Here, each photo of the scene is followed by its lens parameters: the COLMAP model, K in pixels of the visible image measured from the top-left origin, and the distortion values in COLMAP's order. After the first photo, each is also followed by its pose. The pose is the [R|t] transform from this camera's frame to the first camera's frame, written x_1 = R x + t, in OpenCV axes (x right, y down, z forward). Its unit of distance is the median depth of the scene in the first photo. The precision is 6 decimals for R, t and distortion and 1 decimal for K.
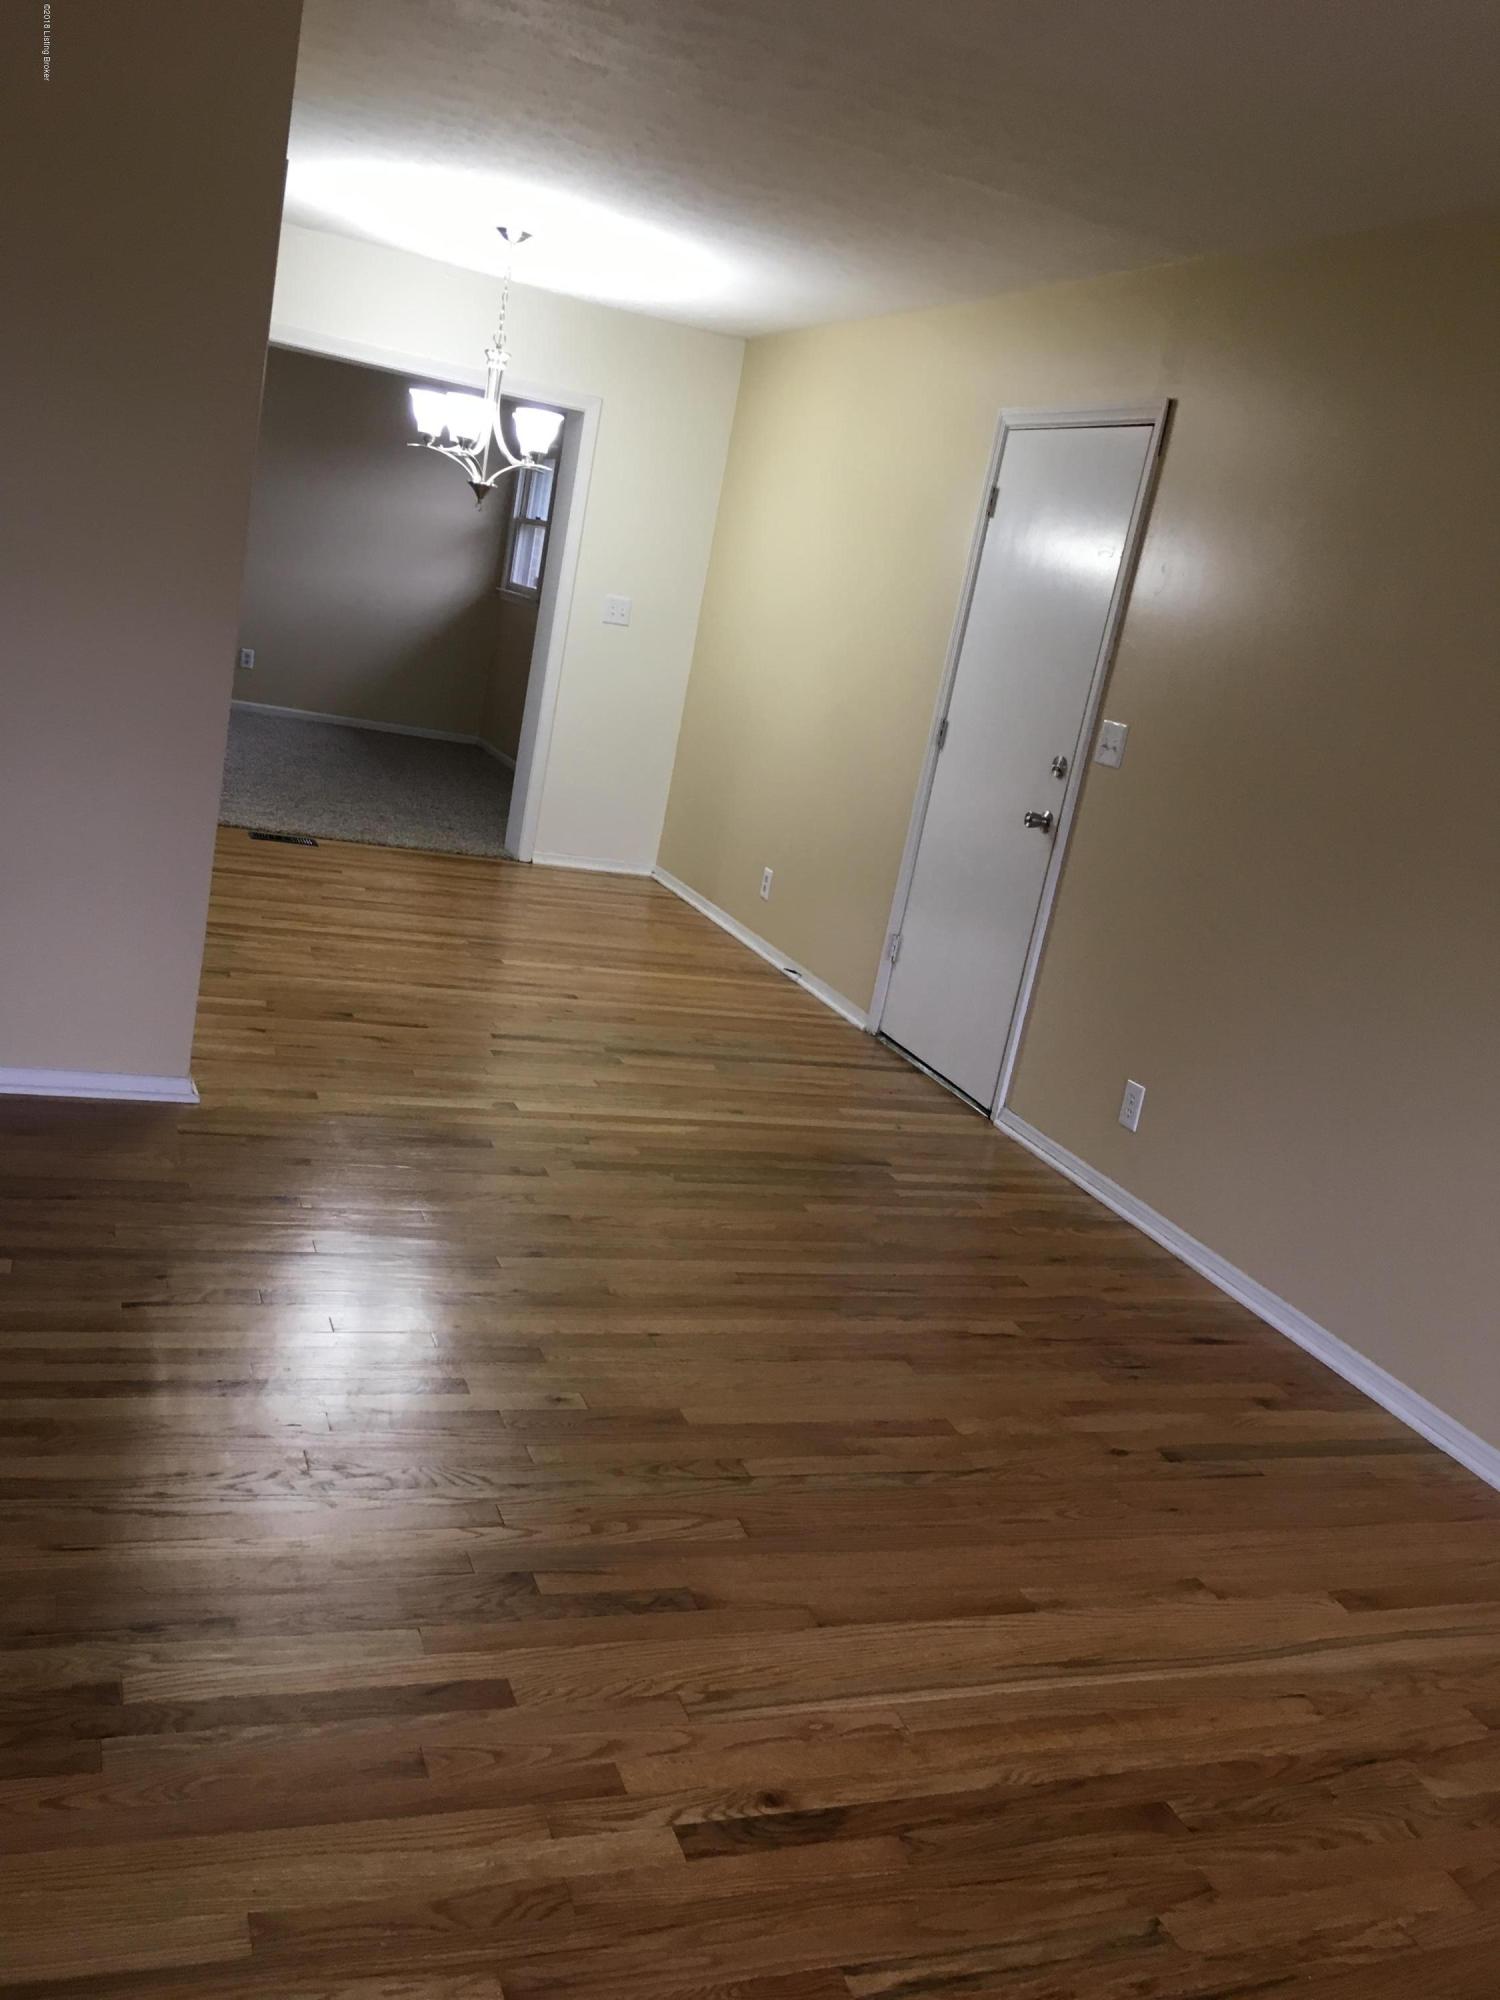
lens RADIAL K [[1724.9, 0, 750.8], [0, 1724.9, 999.4], [0, 0, 1]] dist [0.037194, -0.048456]
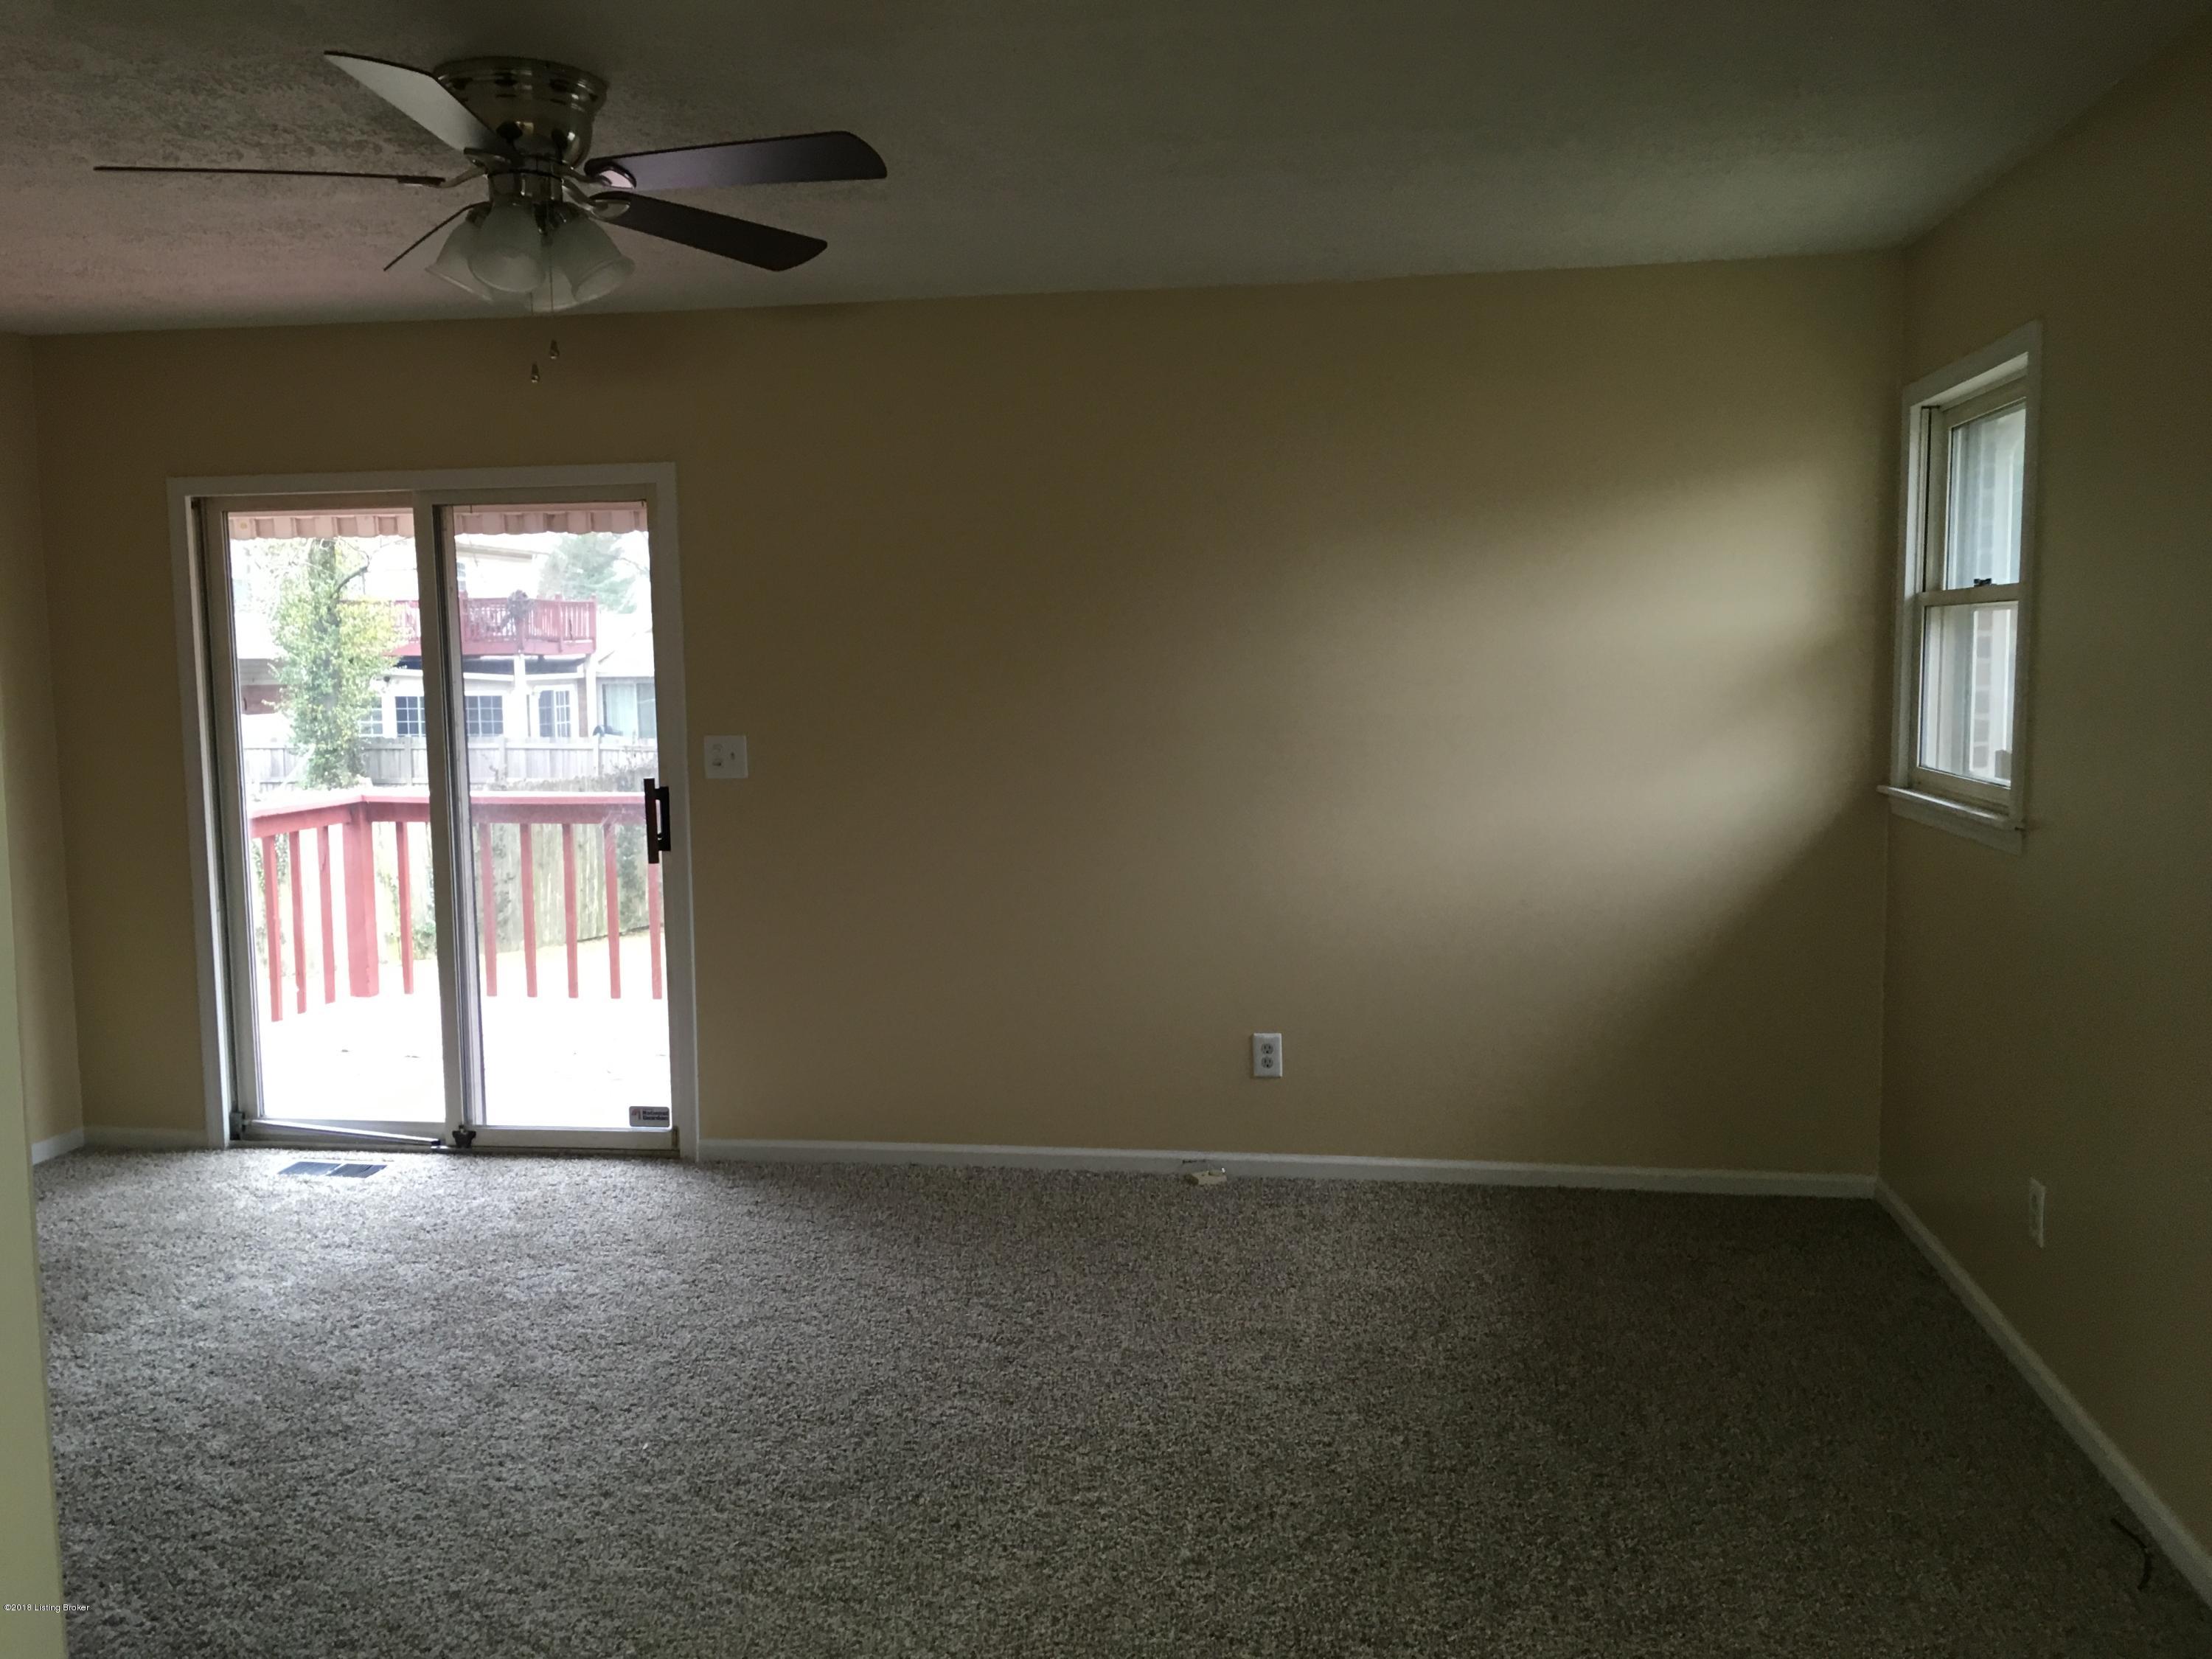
lens RADIAL K [[1907.8, 0, 1108.2], [0, 1907.8, 833.4], [0, 0, 1]] dist [0.037194, -0.048456]
pose [[0.849226, -0.147786, -0.506927, -0.083216], [0.042848, 0.976156, -0.212801, -0.152797], [0.526288, 0.158995, 0.835309, 0.588500]]
